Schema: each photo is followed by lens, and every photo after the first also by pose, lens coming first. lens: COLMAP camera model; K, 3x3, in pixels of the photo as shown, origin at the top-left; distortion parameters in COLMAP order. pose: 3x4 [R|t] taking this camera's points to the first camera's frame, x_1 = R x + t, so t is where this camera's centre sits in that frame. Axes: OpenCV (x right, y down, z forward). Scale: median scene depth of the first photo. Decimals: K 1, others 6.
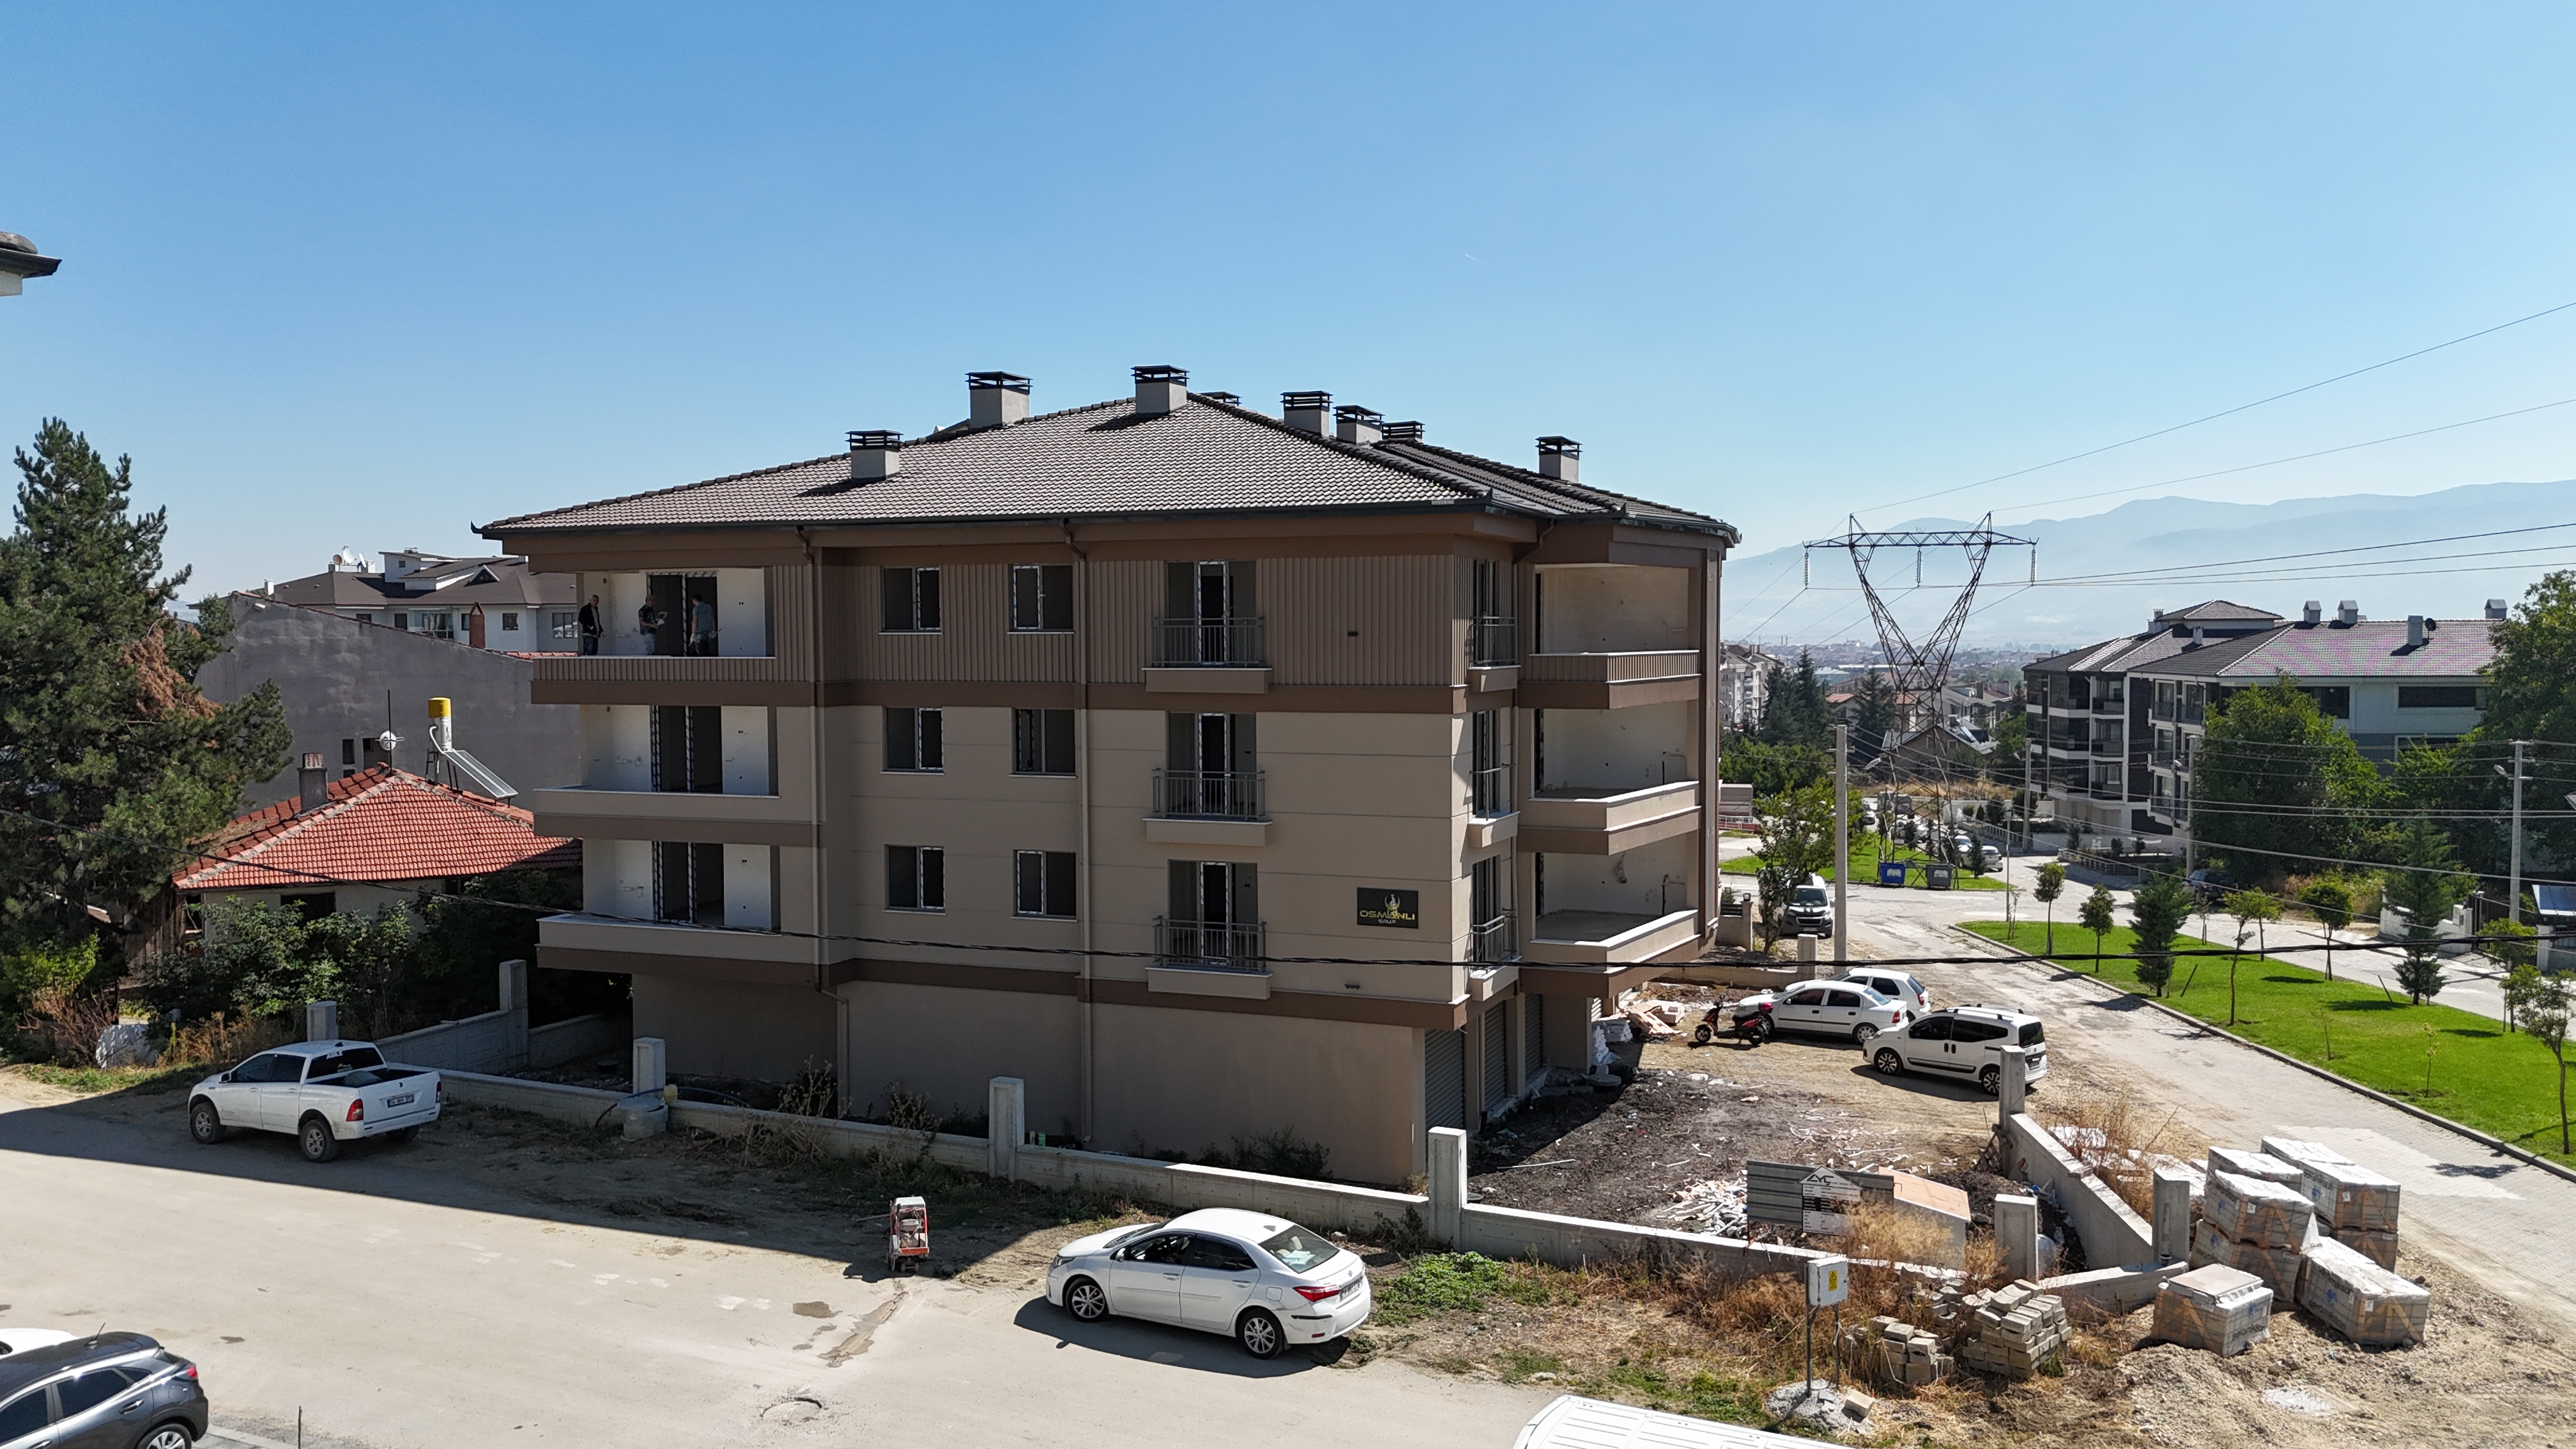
lens RADIAL K [[1895.4, 0, 1288.0], [0, 1895.4, 724.5], [0, 0, 1]] dist [0.069450, -0.071670]
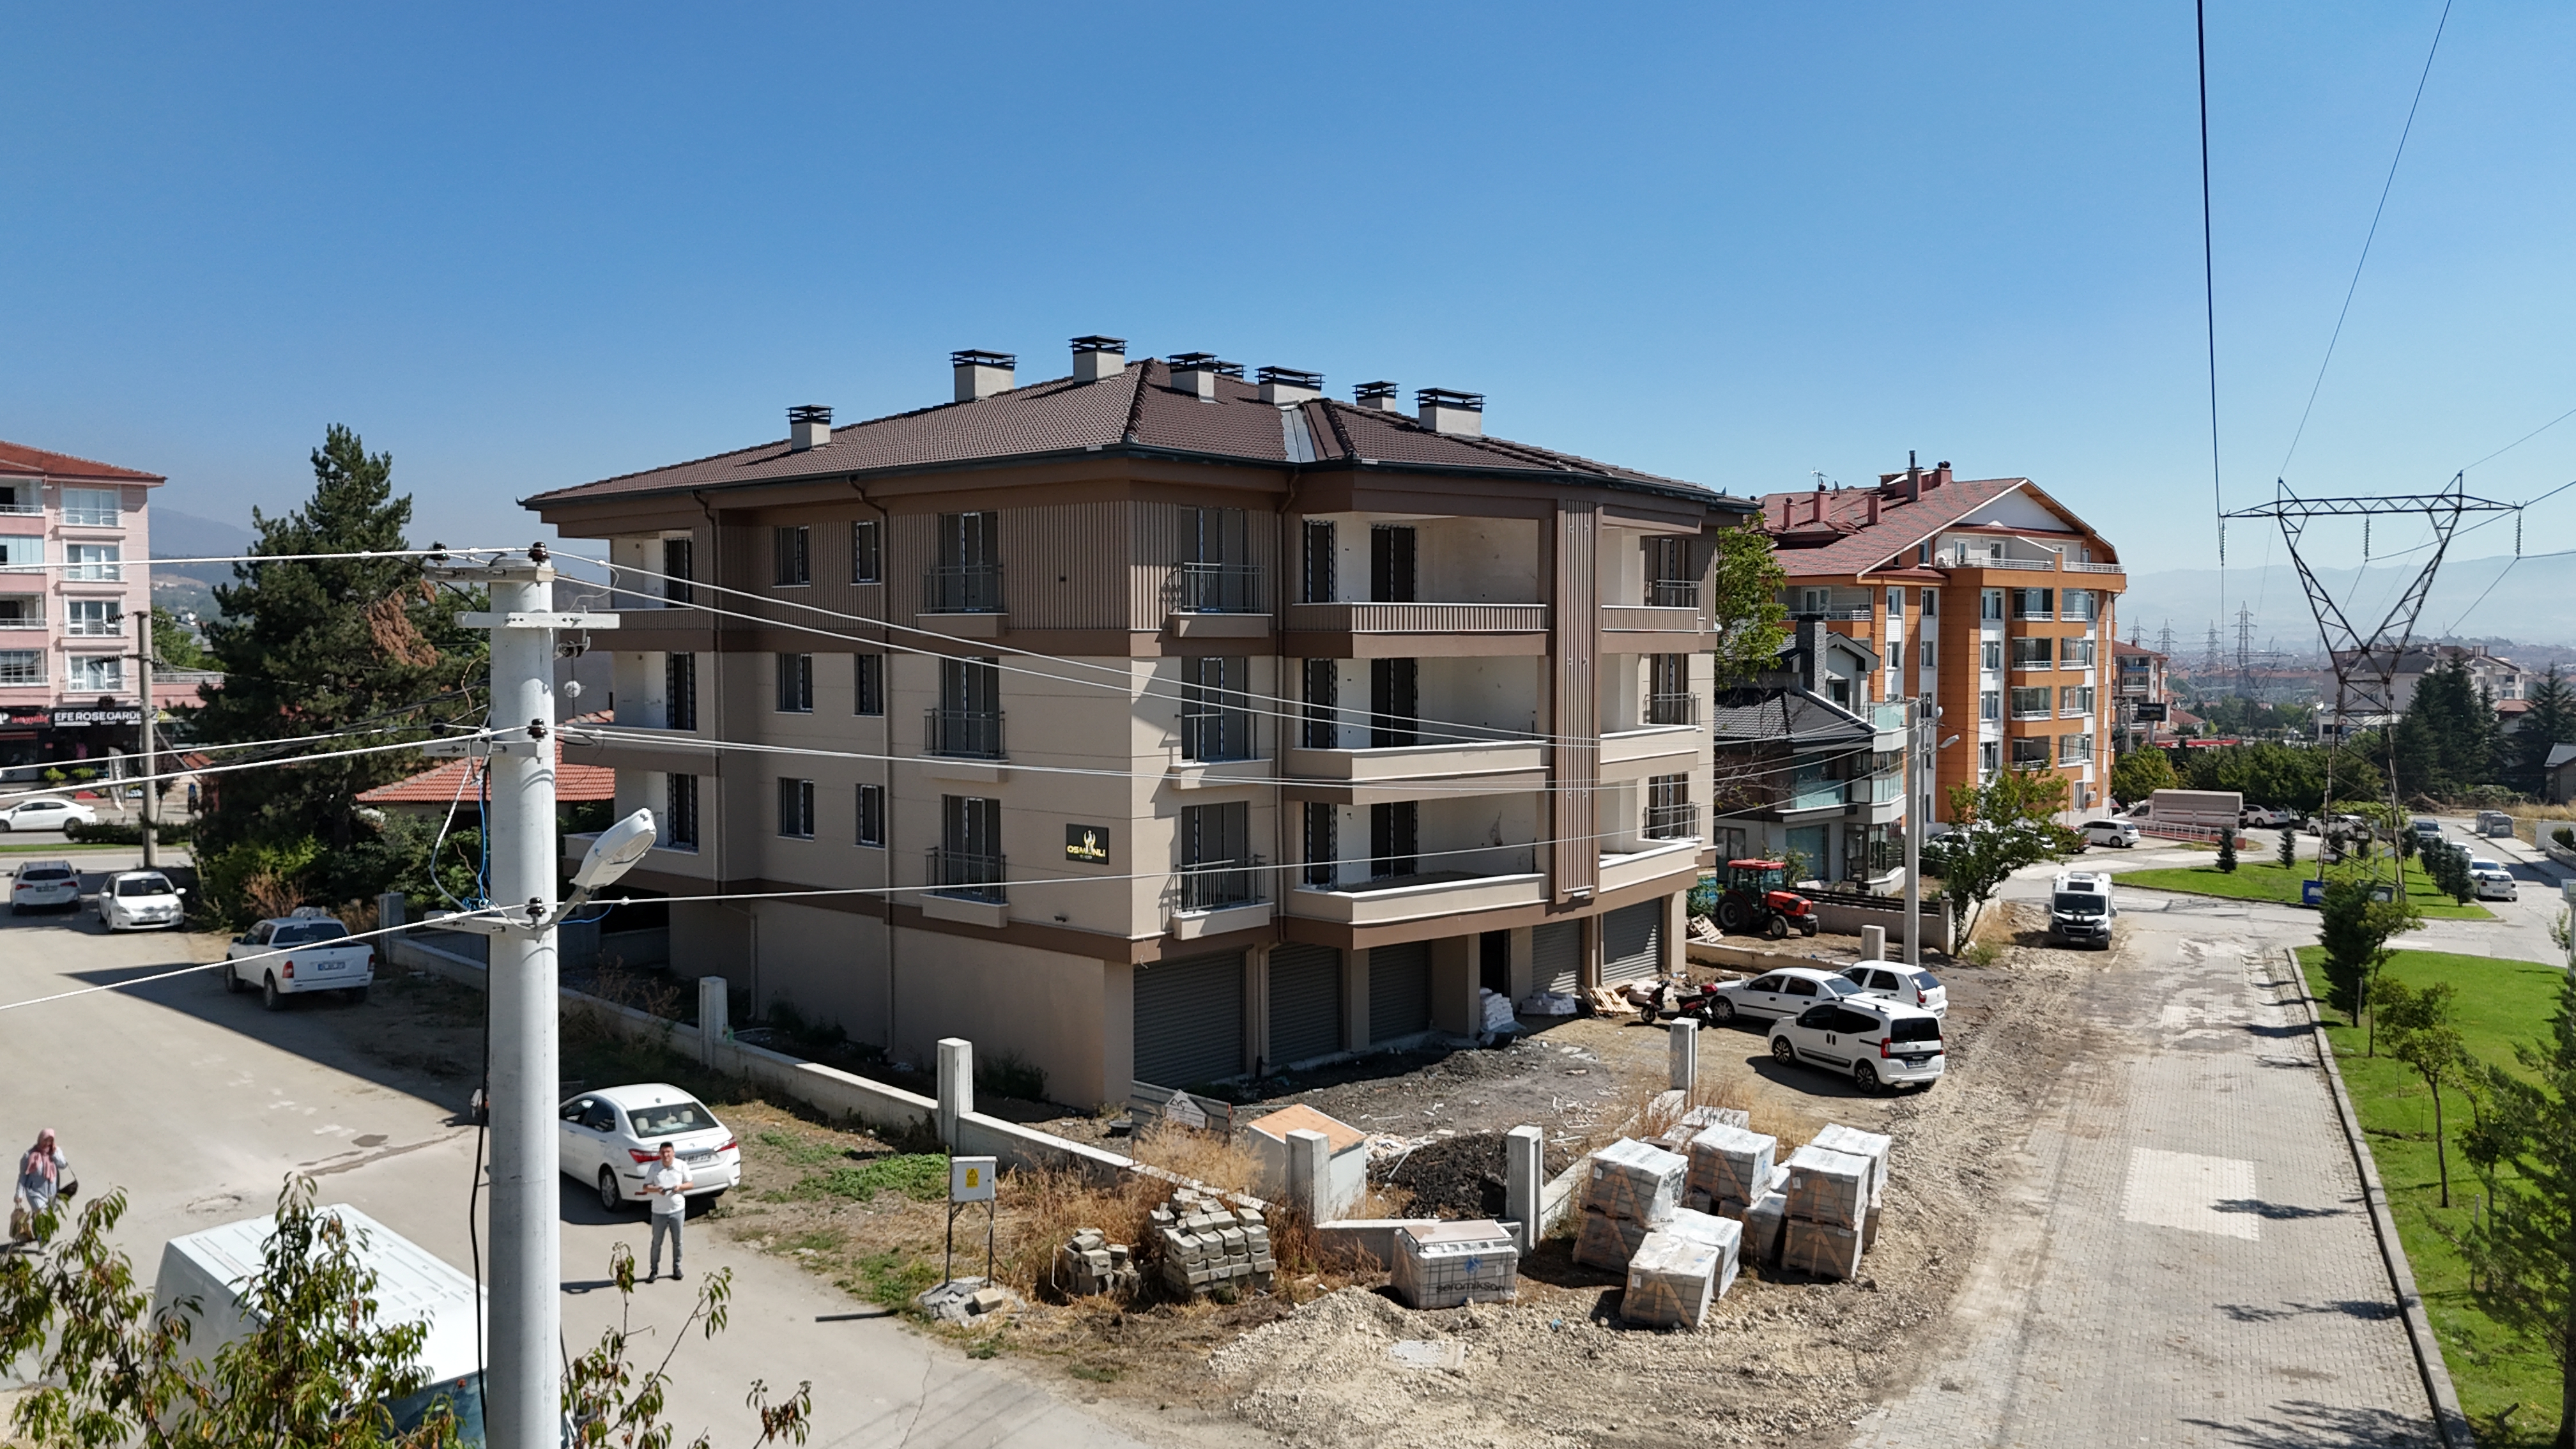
lens RADIAL K [[1903.3, 0, 1292.5], [0, 1903.3, 723.1], [0, 0, 1]] dist [0.065840, -0.064283]
pose [[0.939394, 0.020159, -0.342247, 0.456249], [-0.020797, 0.999782, 0.001806, 0.023747], [0.342209, 0.005421, 0.939608, 0.052588]]
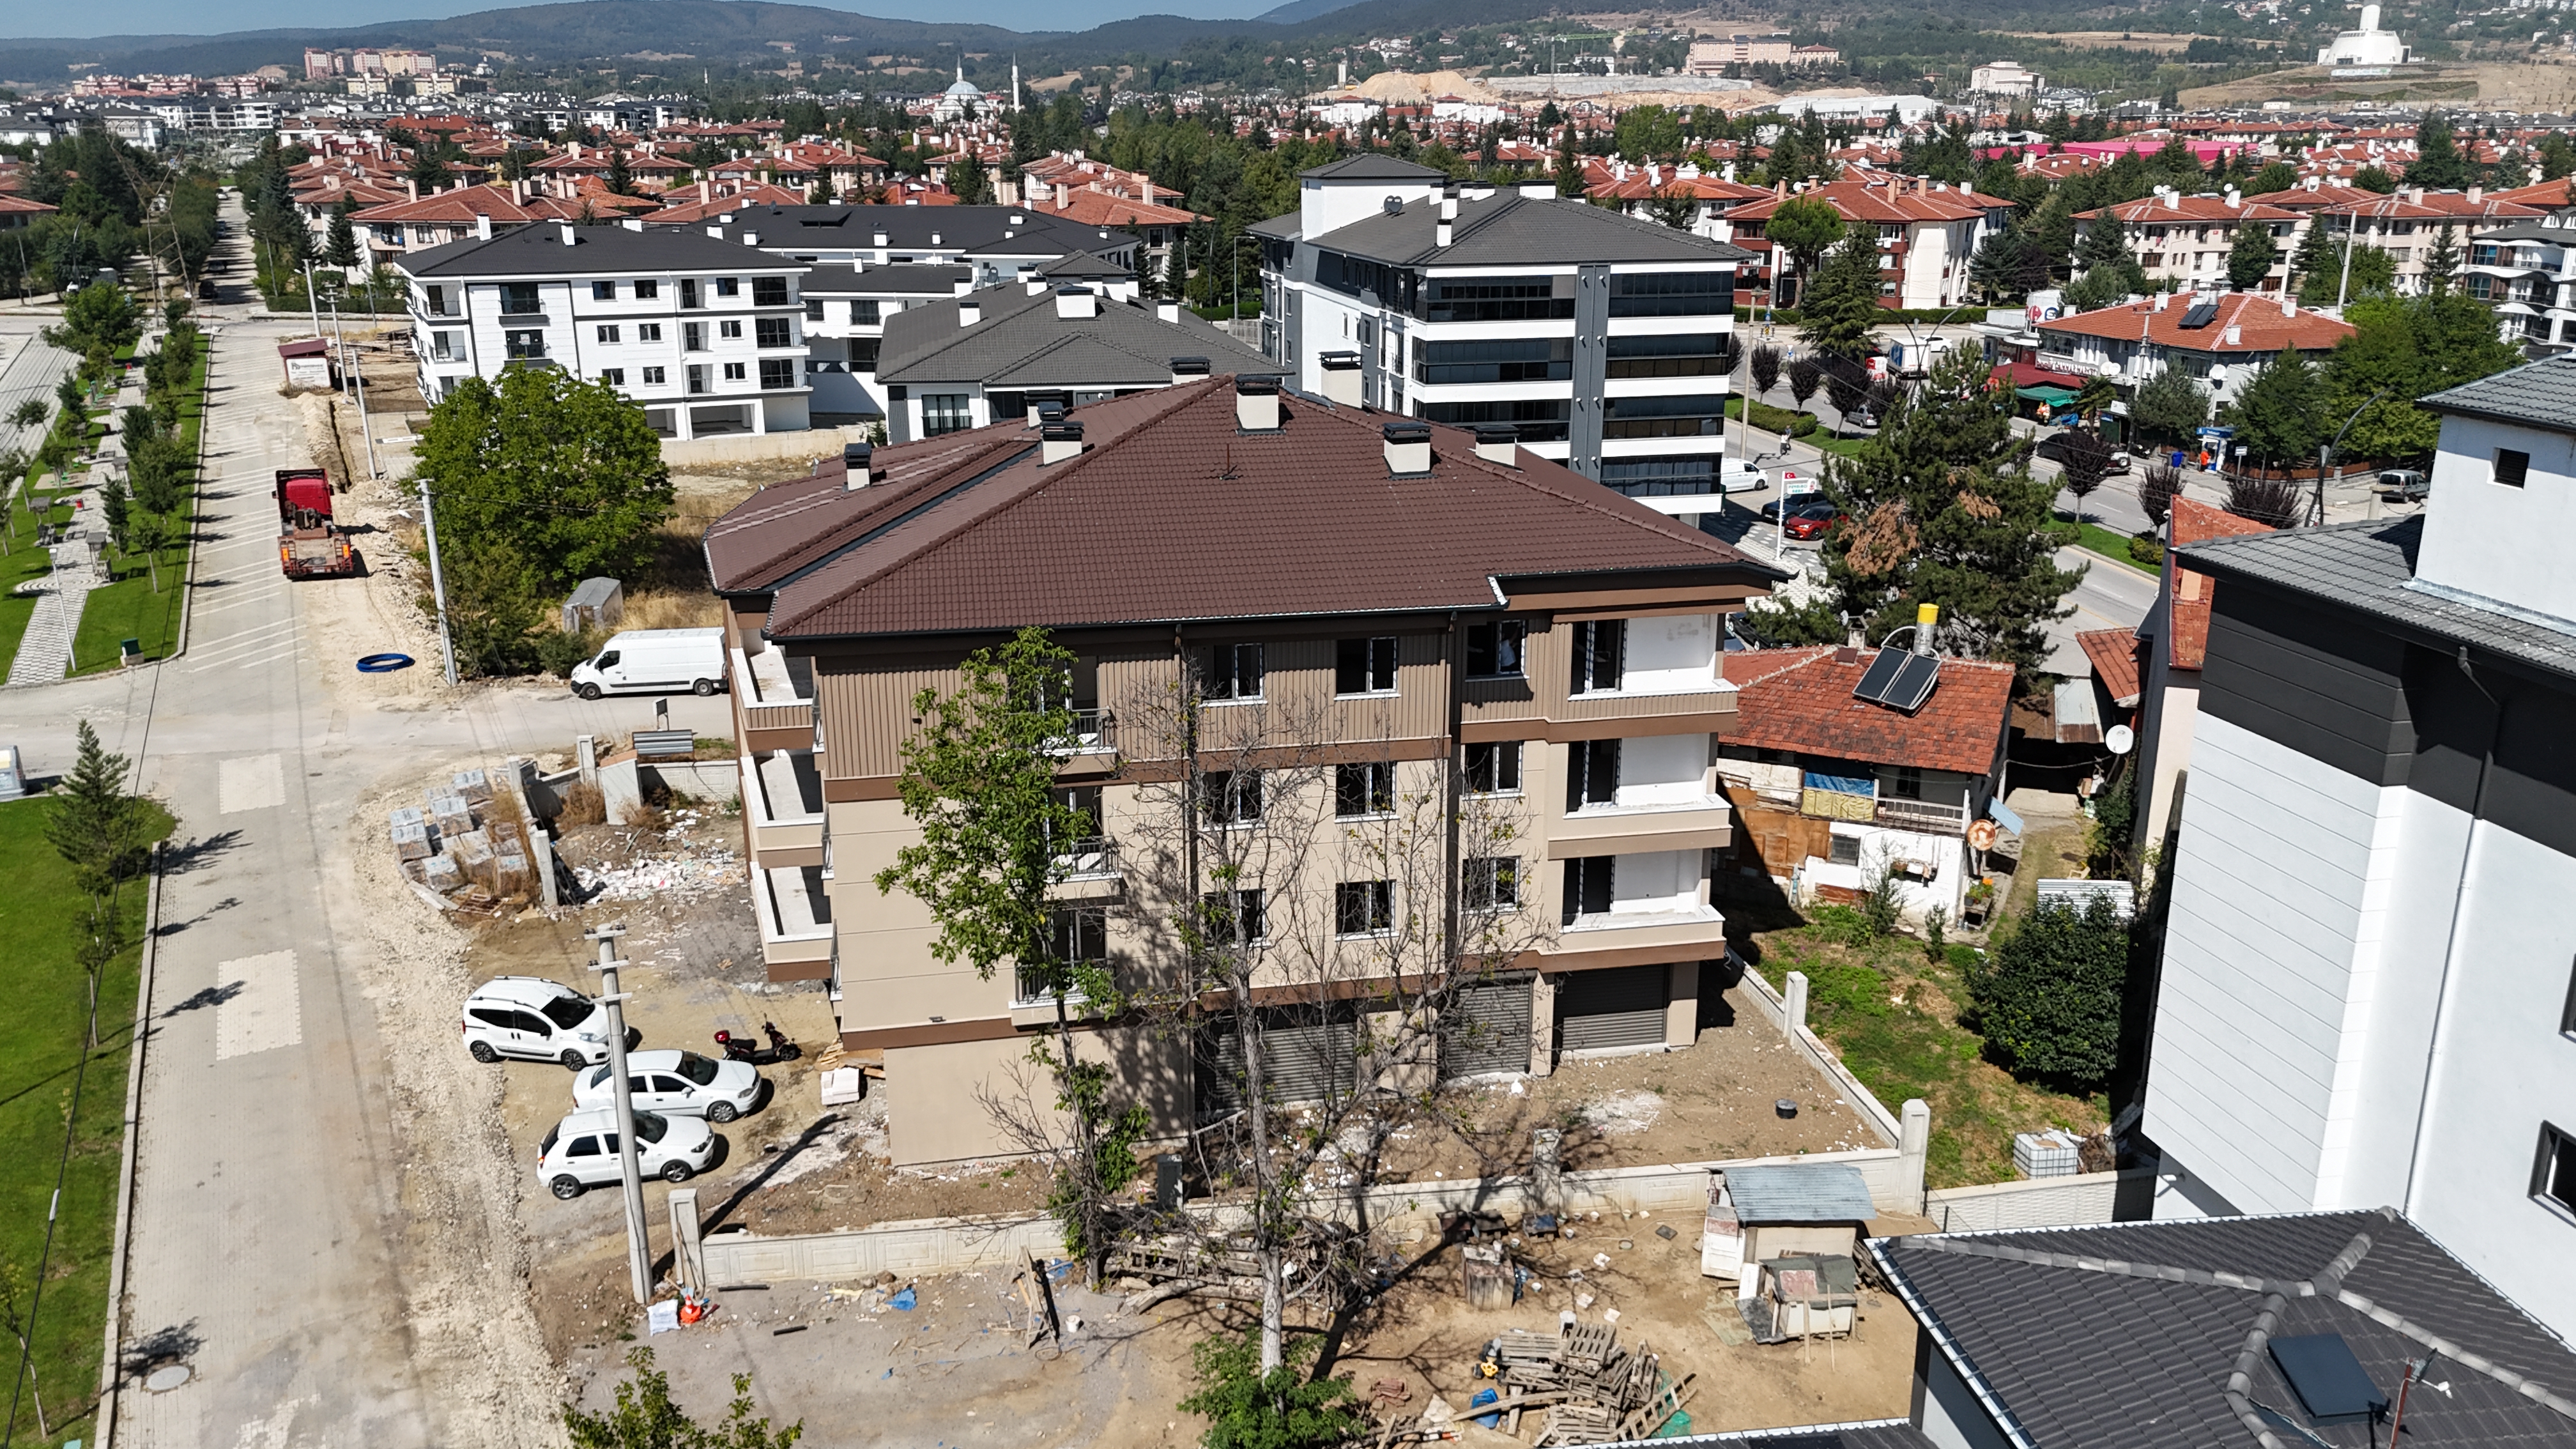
lens RADIAL K [[1903.3, 0, 1292.5], [0, 1903.3, 723.1], [0, 0, 1]] dist [0.065840, -0.064283]
pose [[-0.838971, 0.163739, -0.518958, 0.597074], [-0.017622, 0.944983, 0.326644, -0.410976], [0.543891, 0.283190, -0.789928, 2.310095]]
